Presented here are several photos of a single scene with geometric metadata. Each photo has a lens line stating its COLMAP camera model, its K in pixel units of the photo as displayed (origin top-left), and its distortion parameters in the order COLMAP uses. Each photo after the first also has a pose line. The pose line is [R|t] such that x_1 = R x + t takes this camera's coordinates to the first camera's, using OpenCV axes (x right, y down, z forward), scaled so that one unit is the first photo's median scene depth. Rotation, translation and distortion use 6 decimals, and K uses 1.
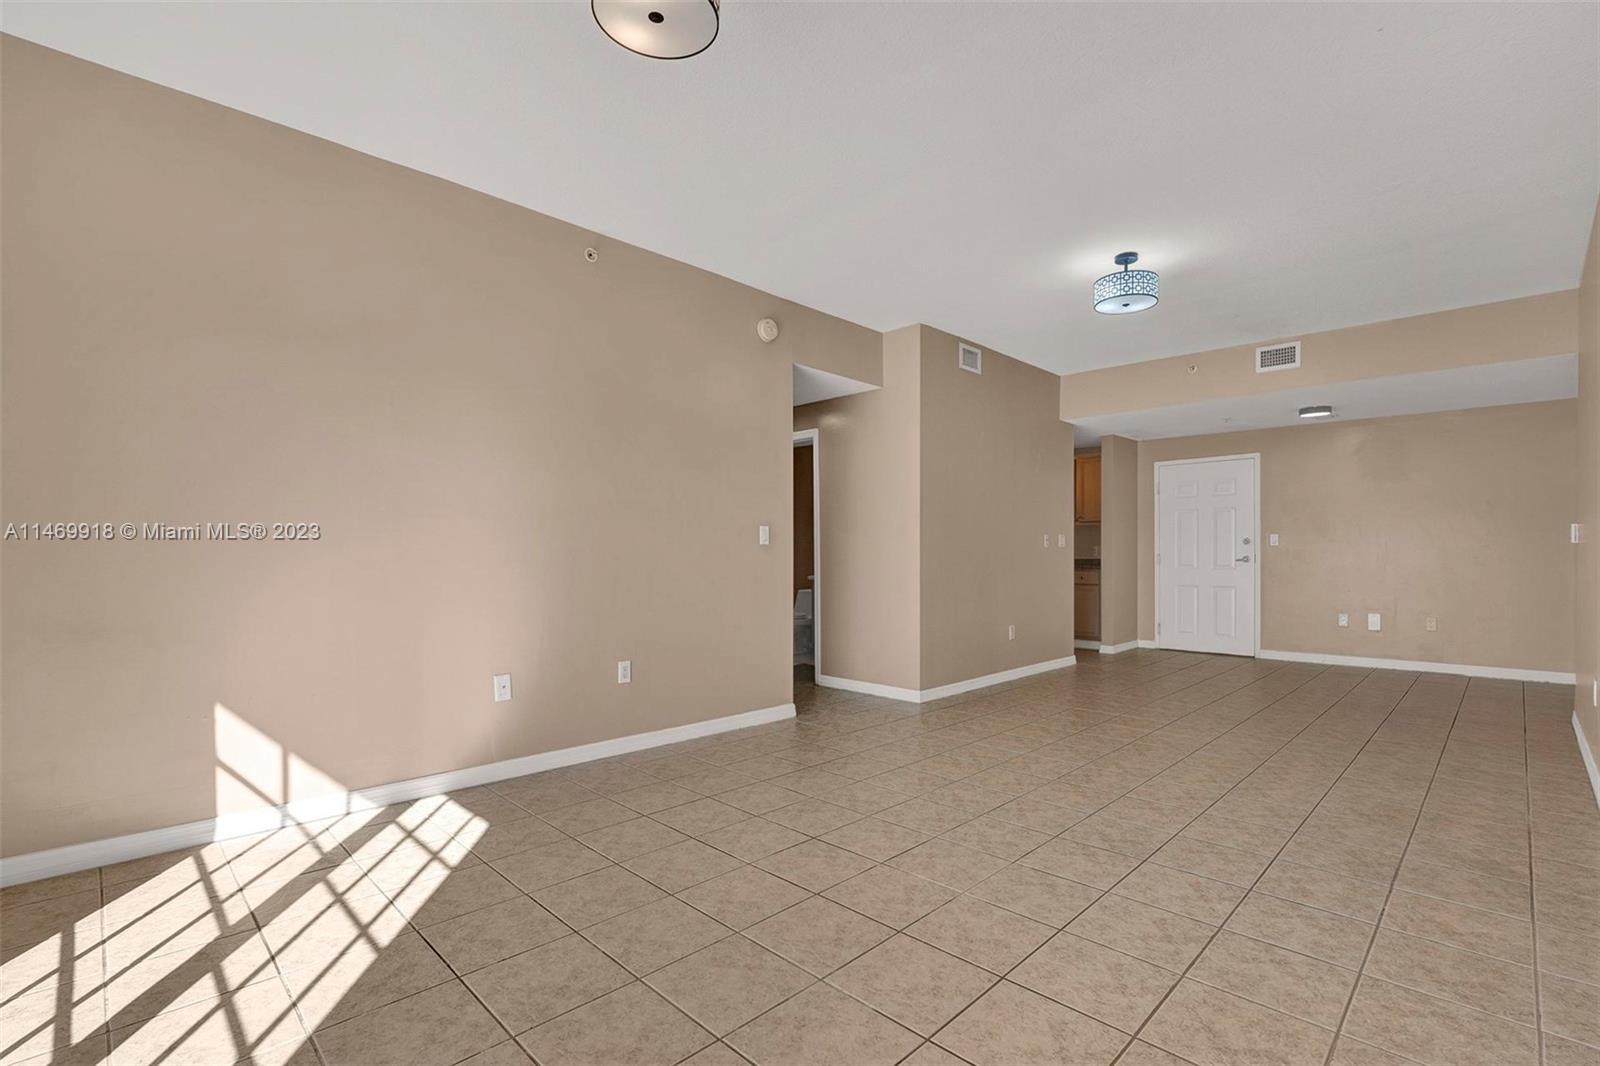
lens RADIAL K [[720.5, 0, 795.8], [0, 720.5, 544.9], [0, 0, 1]] dist [-0.017484, -0.000419]
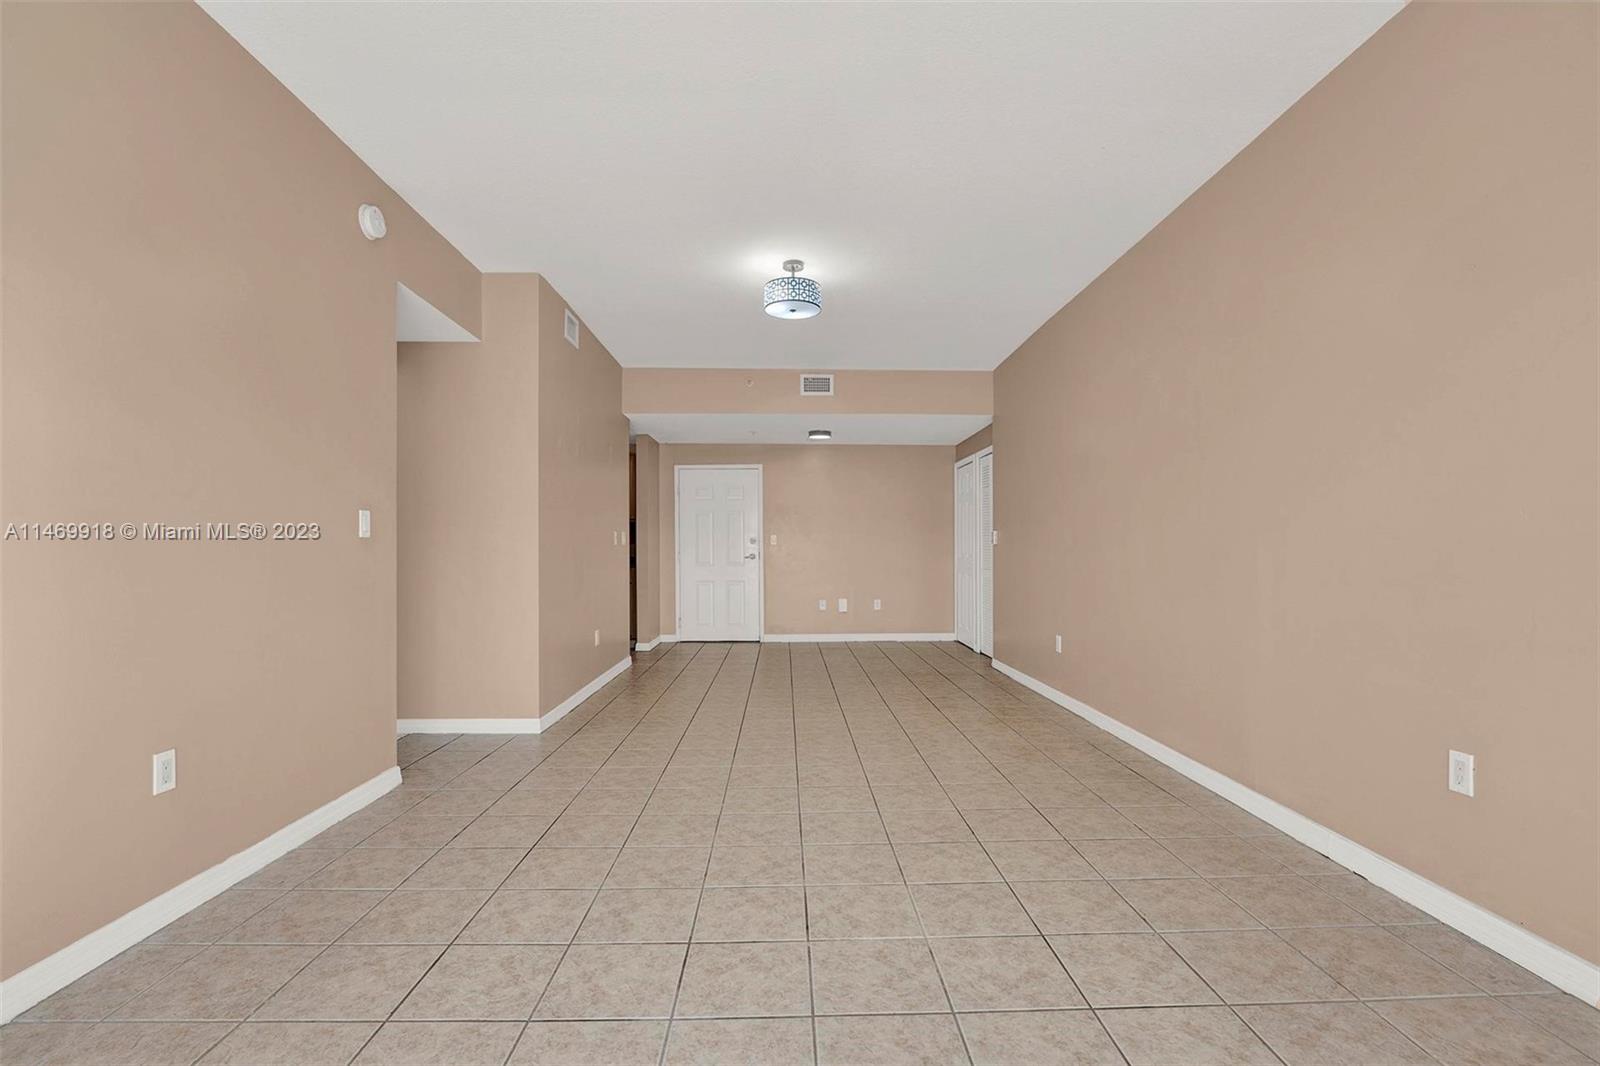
lens RADIAL K [[720.5, 0, 795.8], [0, 720.5, 544.9], [0, 0, 1]] dist [-0.017484, -0.000419]
pose [[0.688826, 0.006722, 0.724895, -0.211861], [-0.007965, 0.999967, -0.001704, 0.003362], [-0.724883, -0.004600, 0.688857, 0.211429]]
